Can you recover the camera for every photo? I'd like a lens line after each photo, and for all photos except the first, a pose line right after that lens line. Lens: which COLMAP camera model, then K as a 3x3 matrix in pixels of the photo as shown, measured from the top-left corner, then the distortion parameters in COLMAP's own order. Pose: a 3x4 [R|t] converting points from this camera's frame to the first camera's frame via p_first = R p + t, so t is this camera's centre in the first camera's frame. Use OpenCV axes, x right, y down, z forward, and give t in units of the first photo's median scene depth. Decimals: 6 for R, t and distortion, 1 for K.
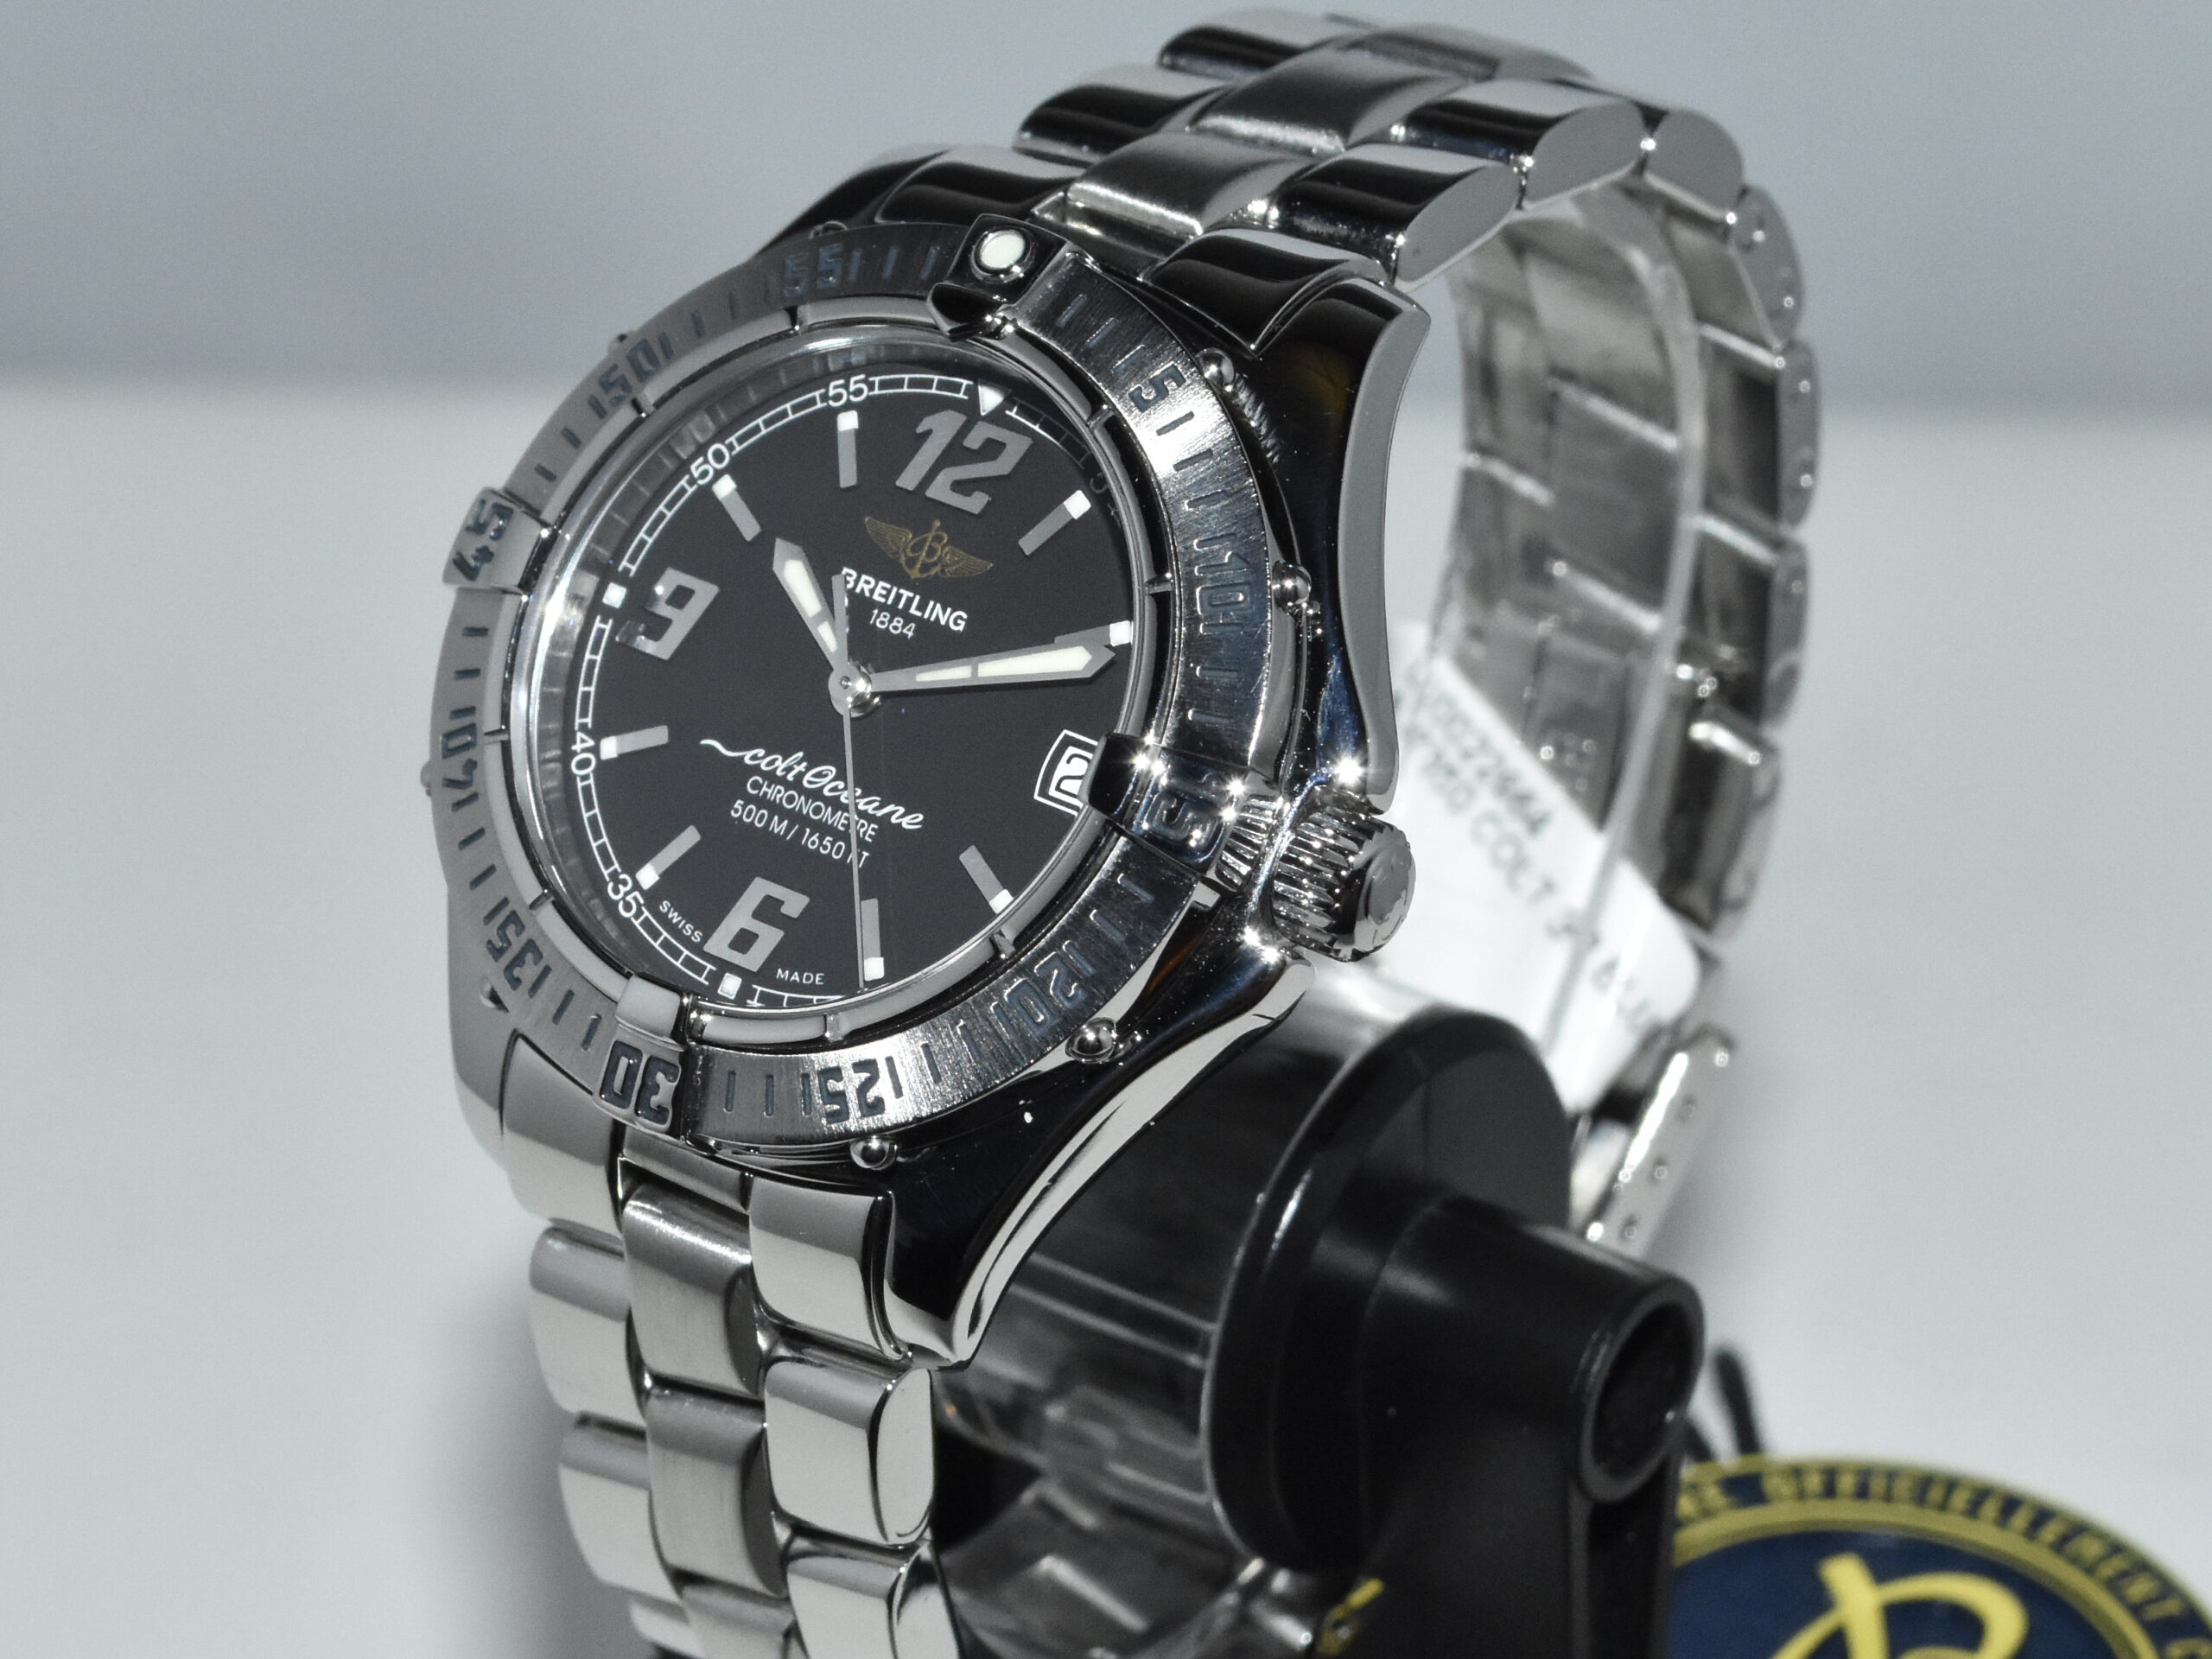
lens RADIAL K [[6169.6, 0, 1106.0], [0, 6169.6, 829.5], [0, 0, 1]] dist [0.024892, 0.112332]
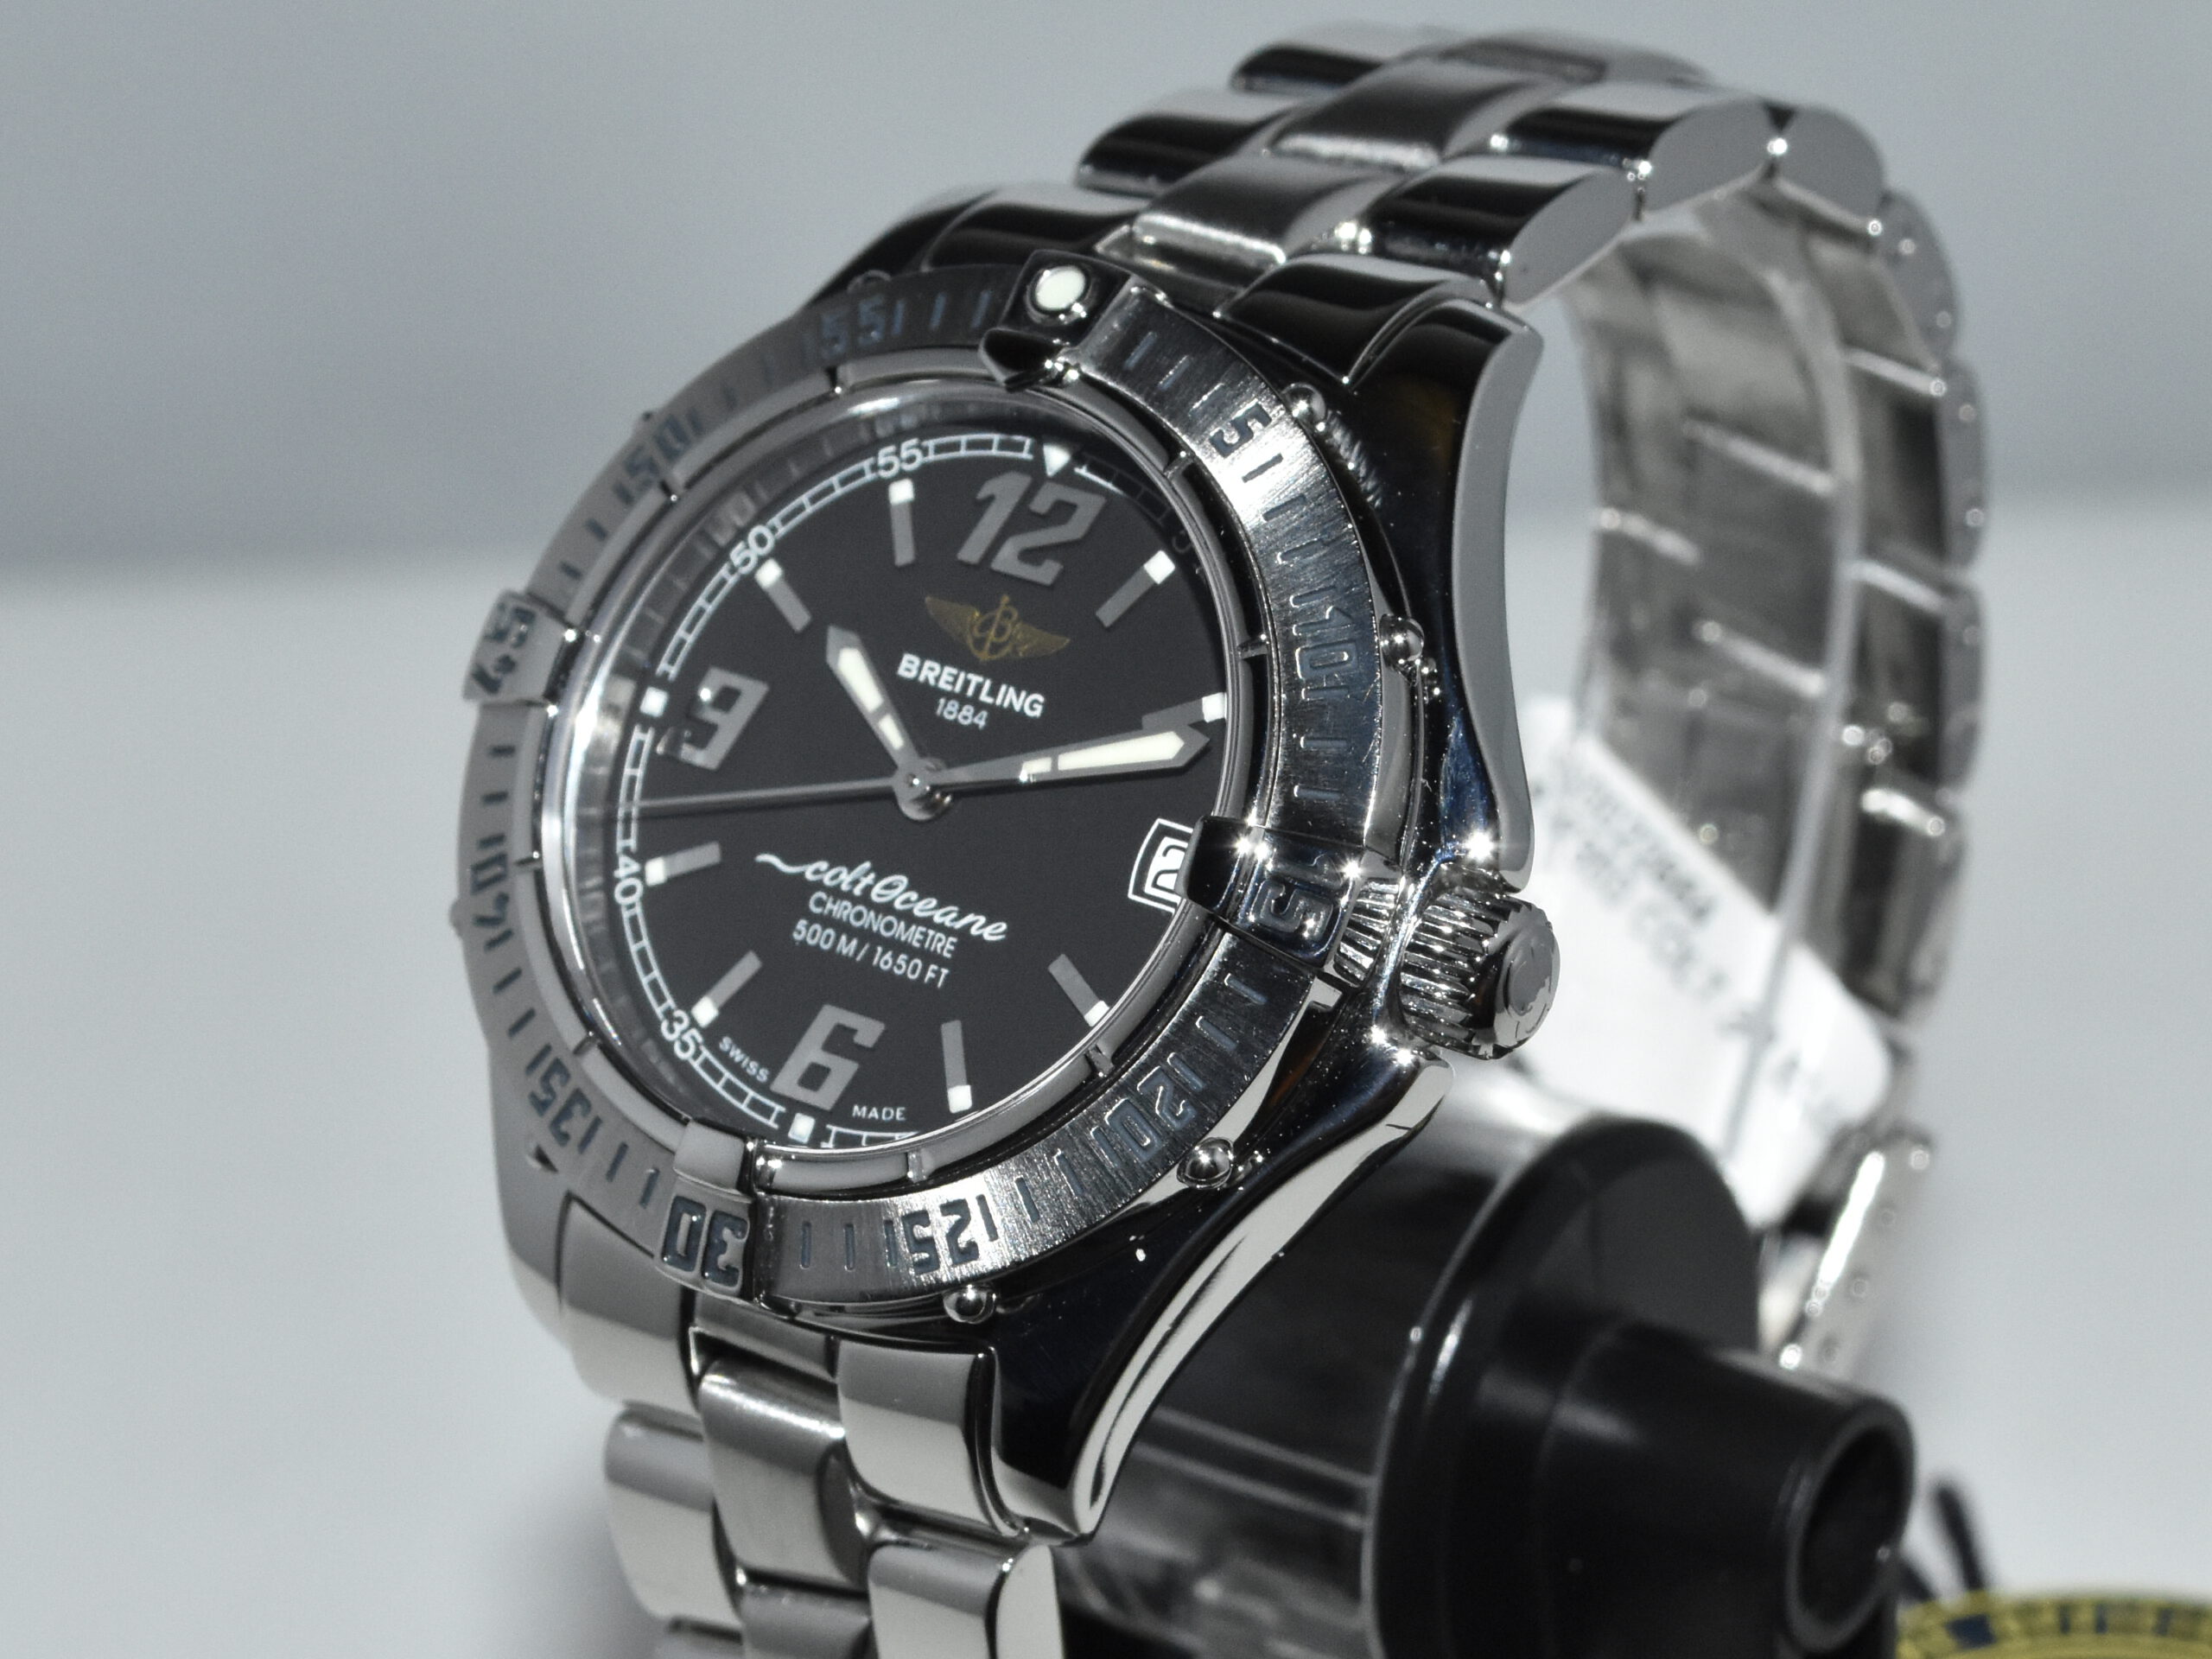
lens RADIAL K [[6141.7, 0, 1275.6], [0, 6141.7, 911.1], [0, 0, 1]] dist [0.071721, -0.220357]
pose [[0.998406, -0.056307, -0.003803, 0.012510], [0.056235, 0.998276, -0.016820, 0.012736], [0.004744, 0.016579, 0.999851, 0.110113]]
